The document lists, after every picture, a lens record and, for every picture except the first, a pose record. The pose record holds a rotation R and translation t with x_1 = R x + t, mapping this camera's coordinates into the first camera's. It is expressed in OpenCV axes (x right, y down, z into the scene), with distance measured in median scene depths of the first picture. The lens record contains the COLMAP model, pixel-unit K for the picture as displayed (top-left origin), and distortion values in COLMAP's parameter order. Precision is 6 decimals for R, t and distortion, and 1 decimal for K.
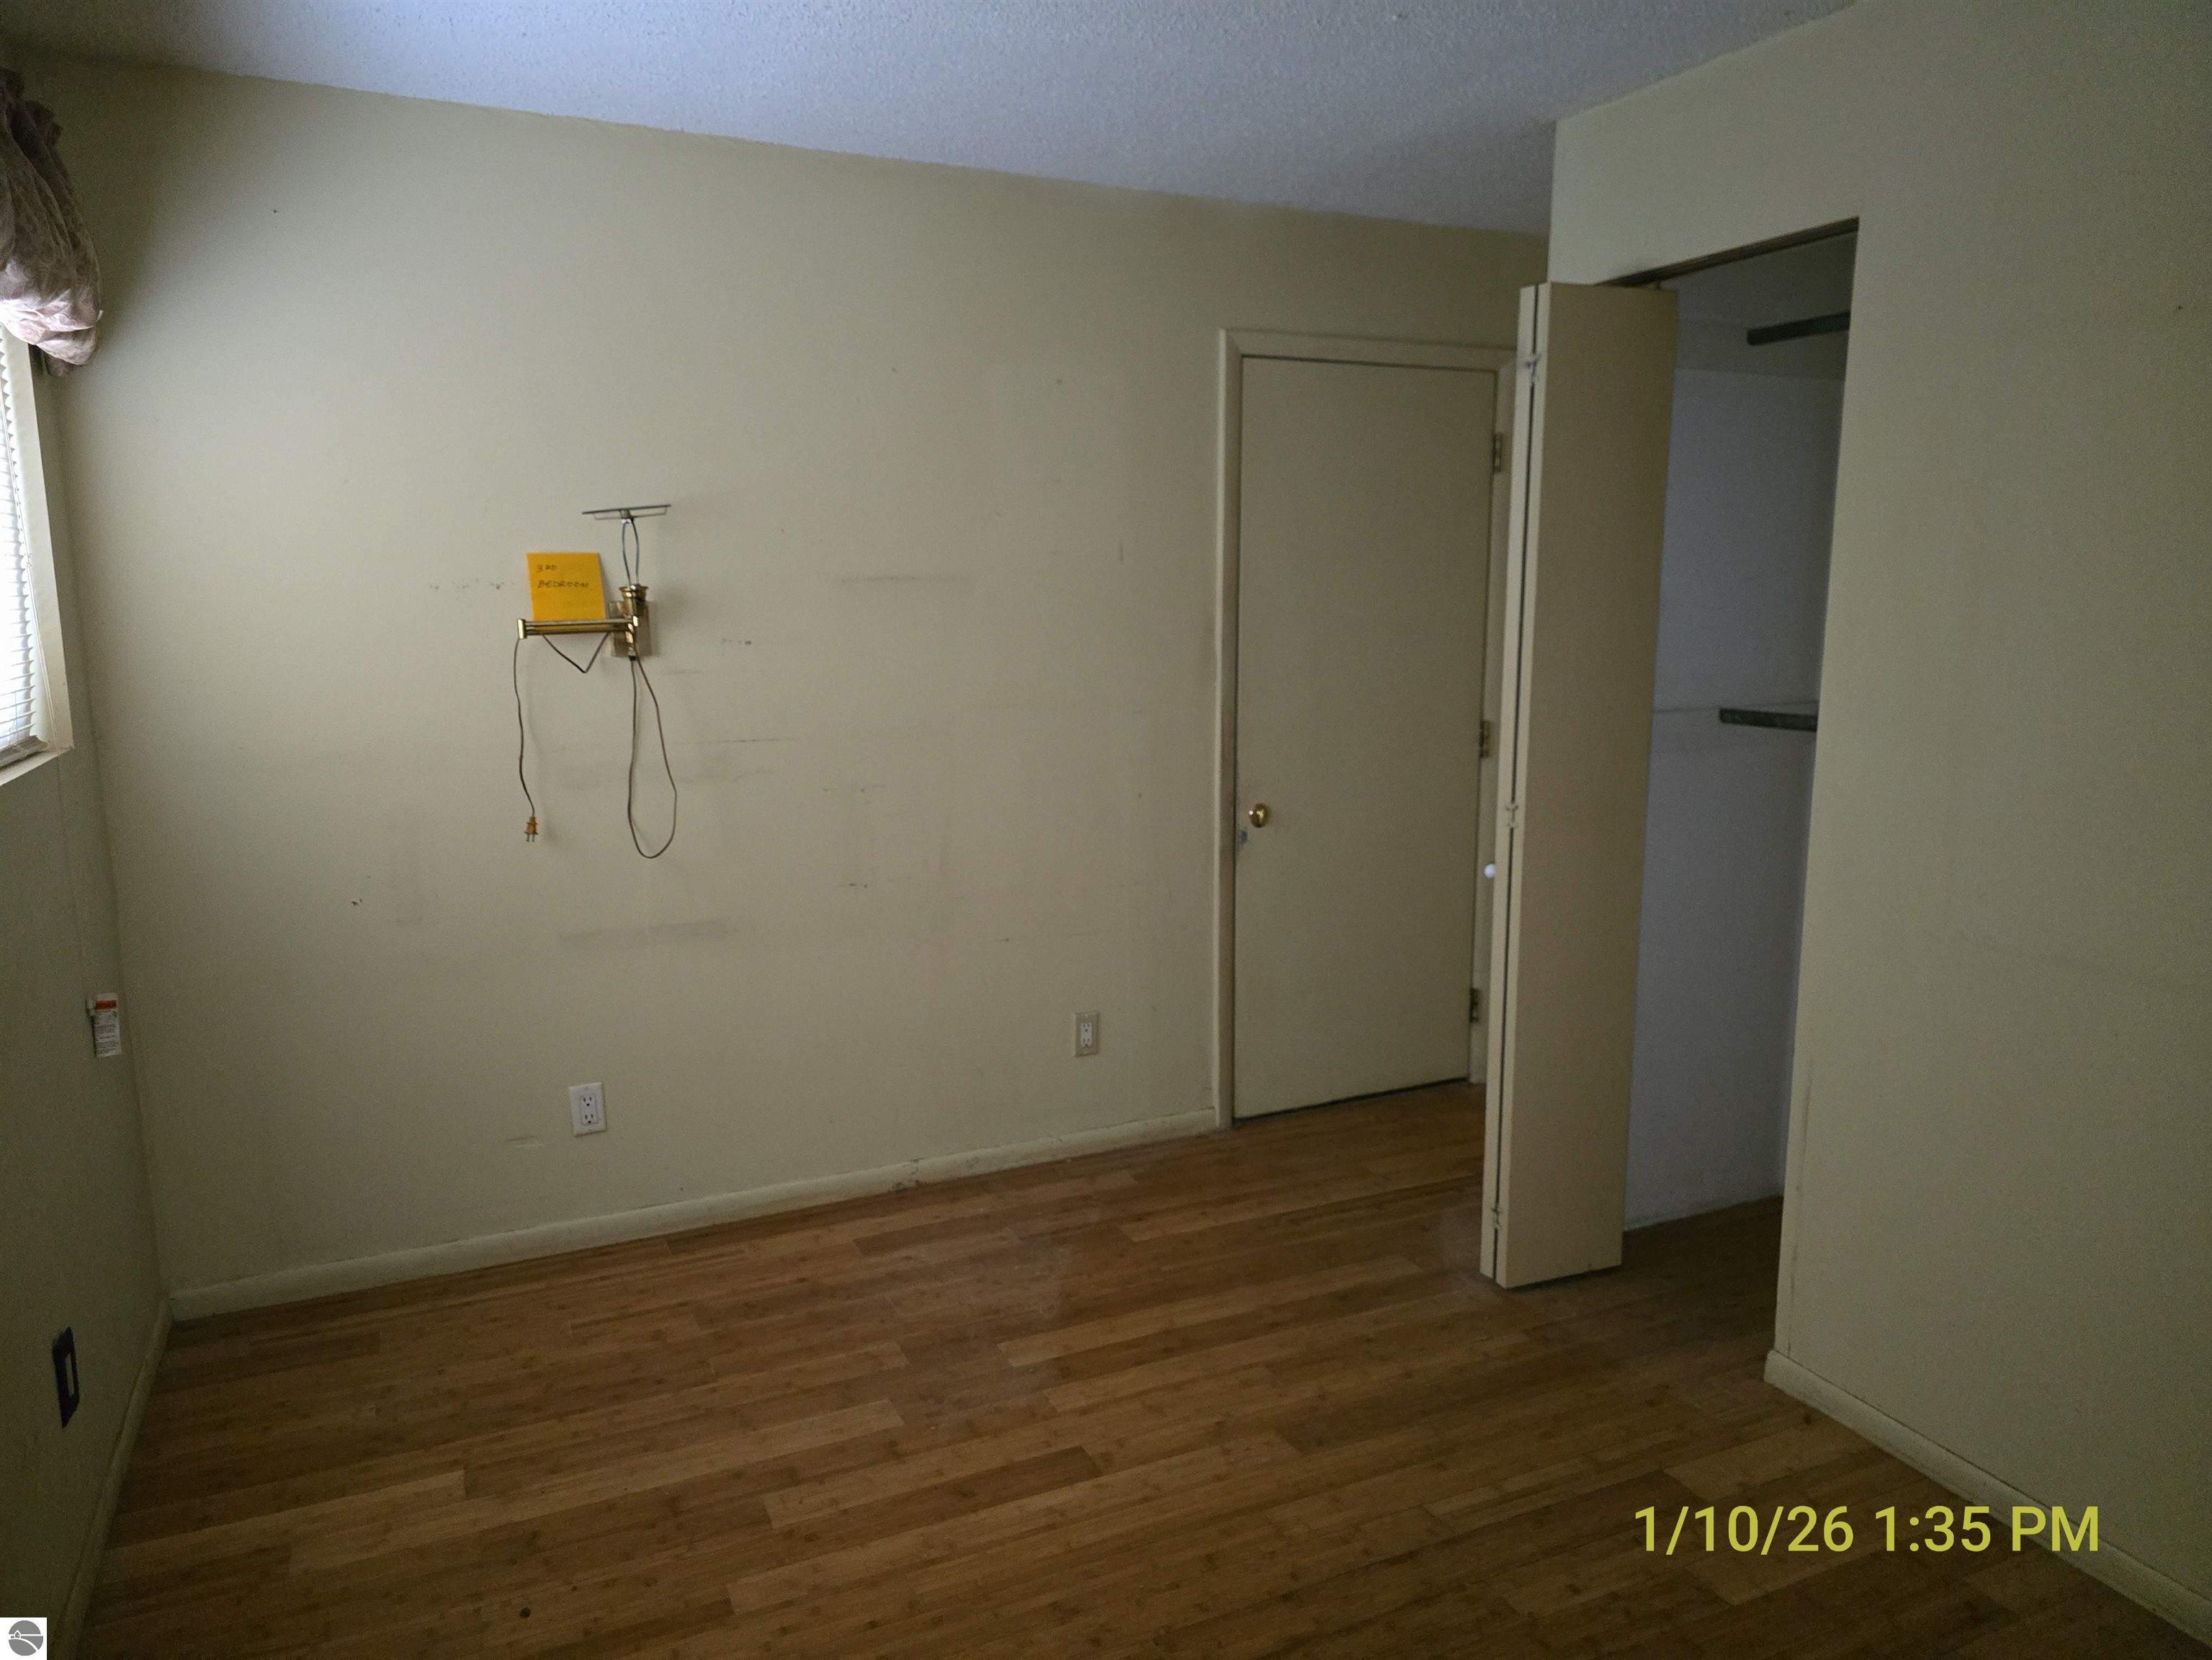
lens RADIAL K [[1481.2, 0, 1121.3], [0, 1481.2, 824.4], [0, 0, 1]] dist [0.068053, -0.057300]
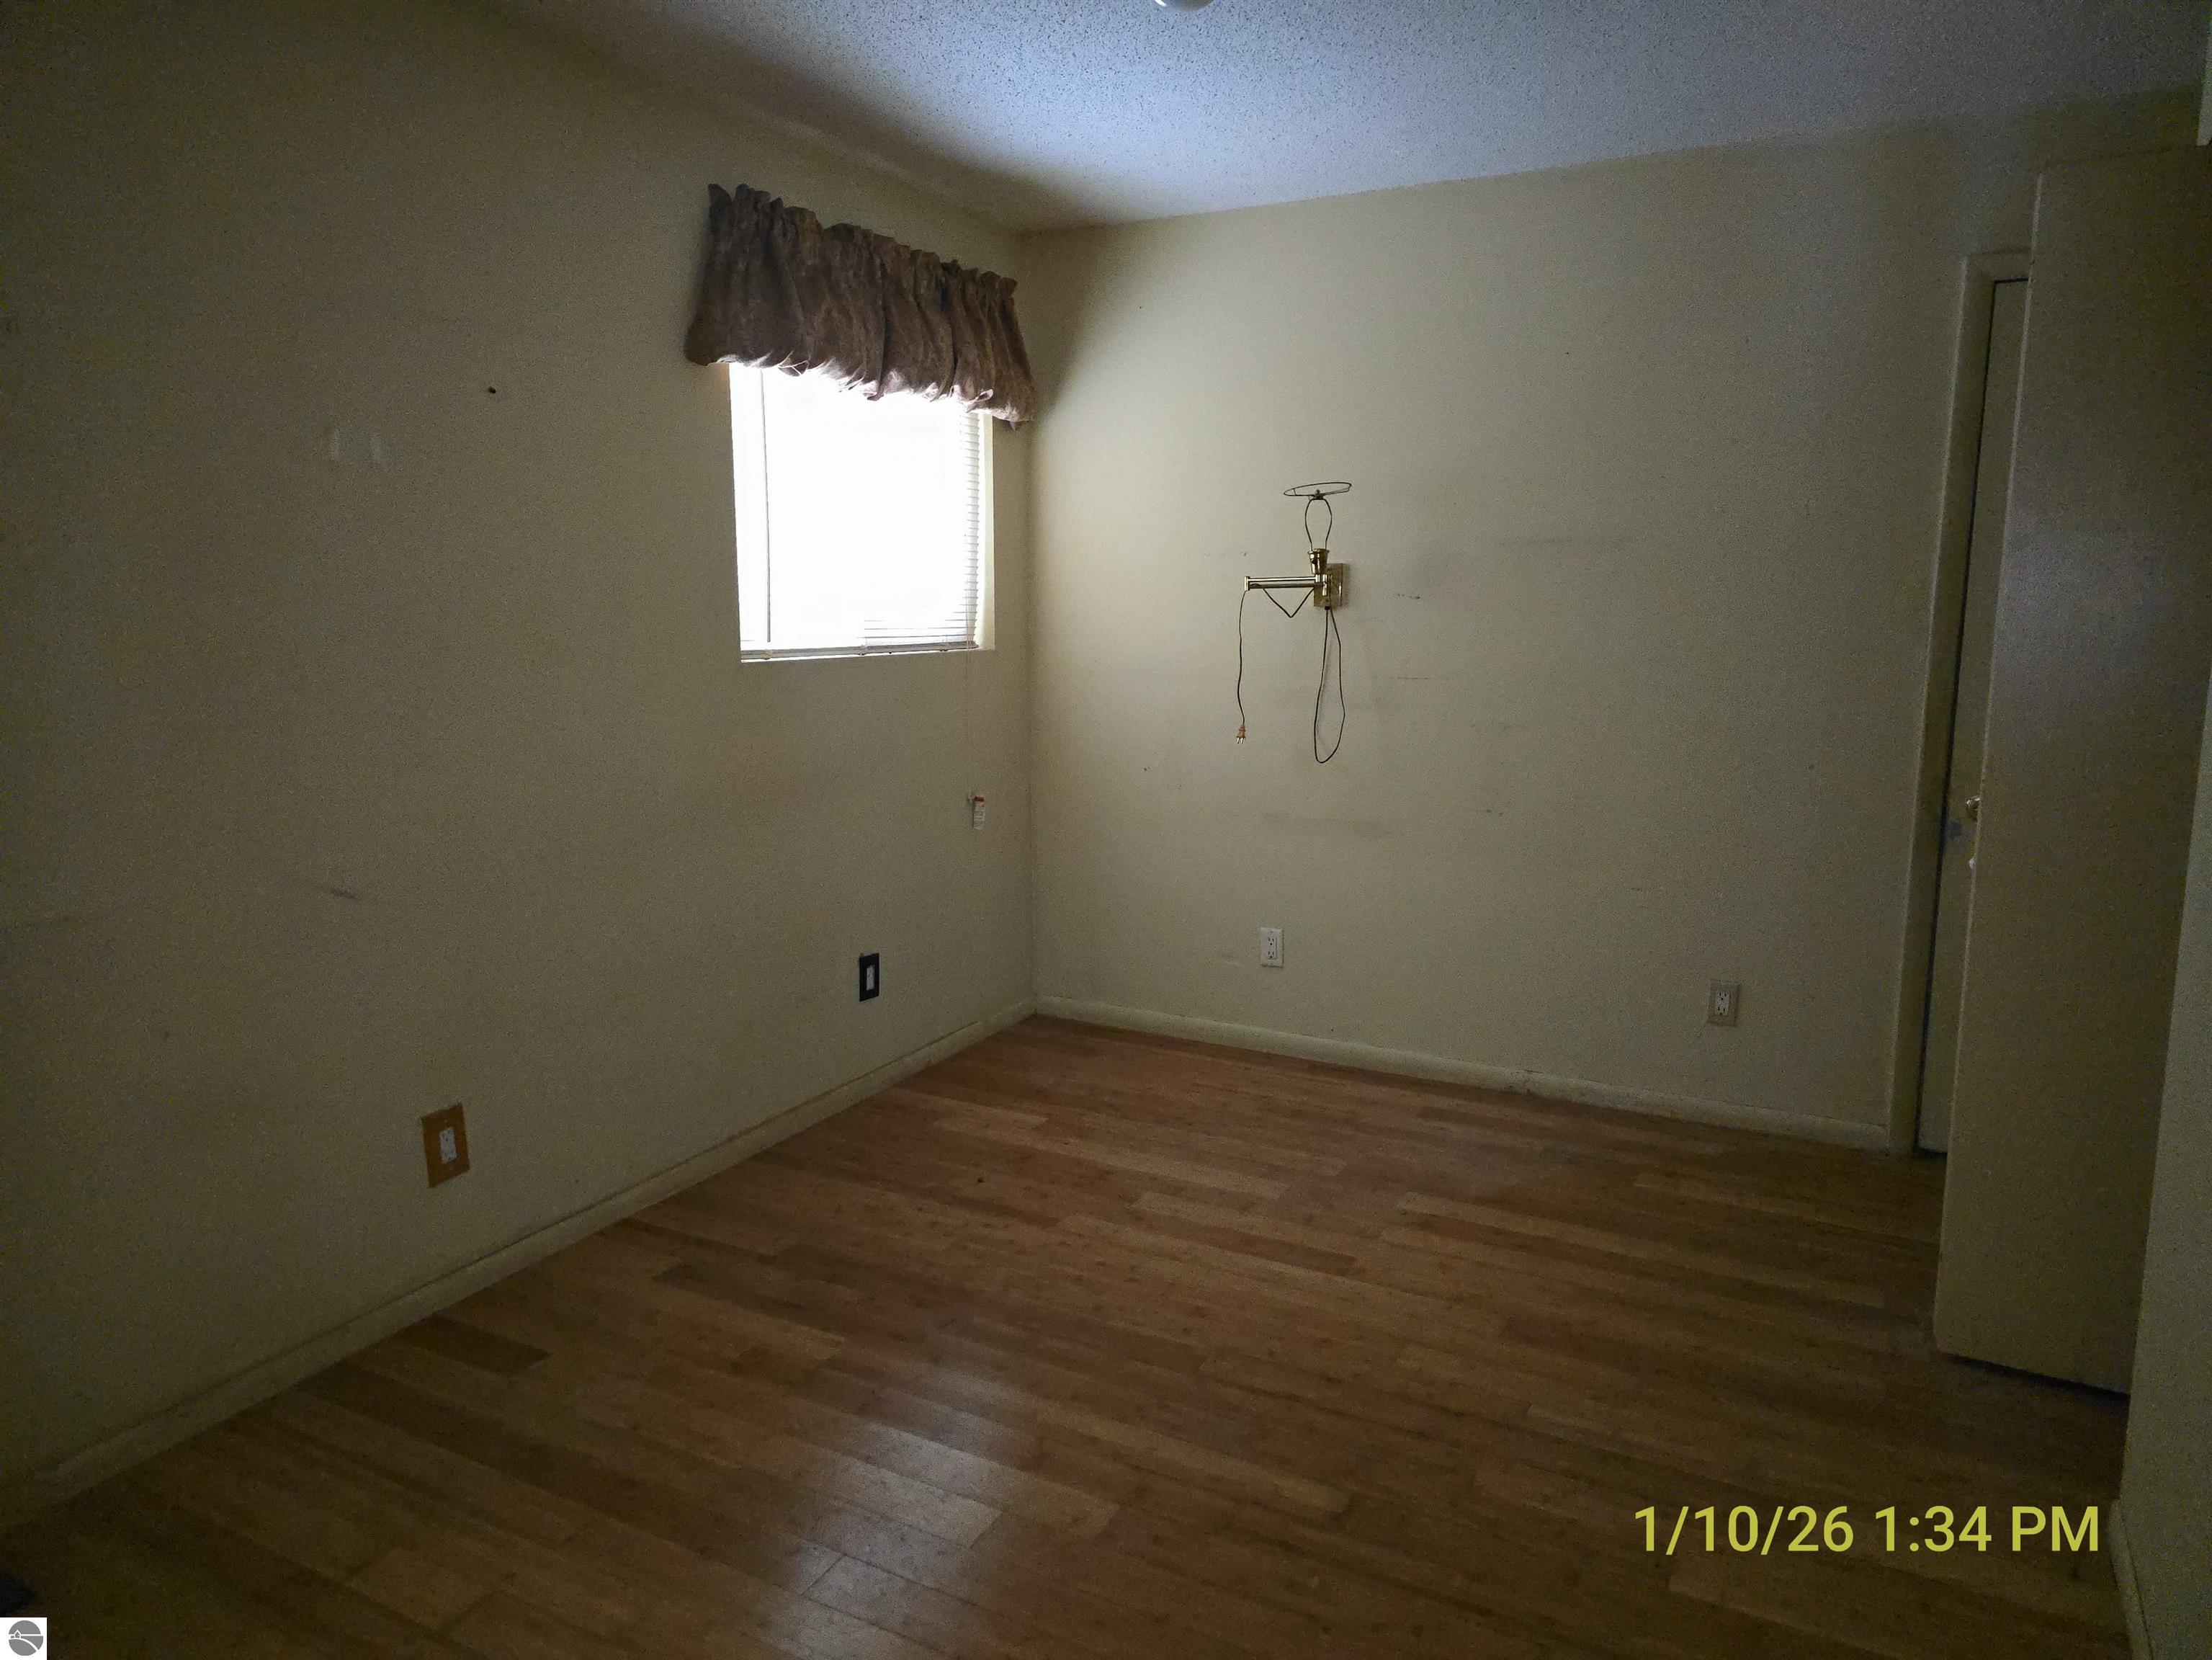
lens RADIAL K [[1481.2, 0, 1125.0], [0, 1481.2, 825.5], [0, 0, 1]] dist [0.068053, -0.057300]
pose [[0.602854, 0.127429, -0.787609, 0.658395], [-0.133395, 0.989366, 0.057967, 0.026369], [0.786621, 0.070118, 0.613442, 0.089100]]
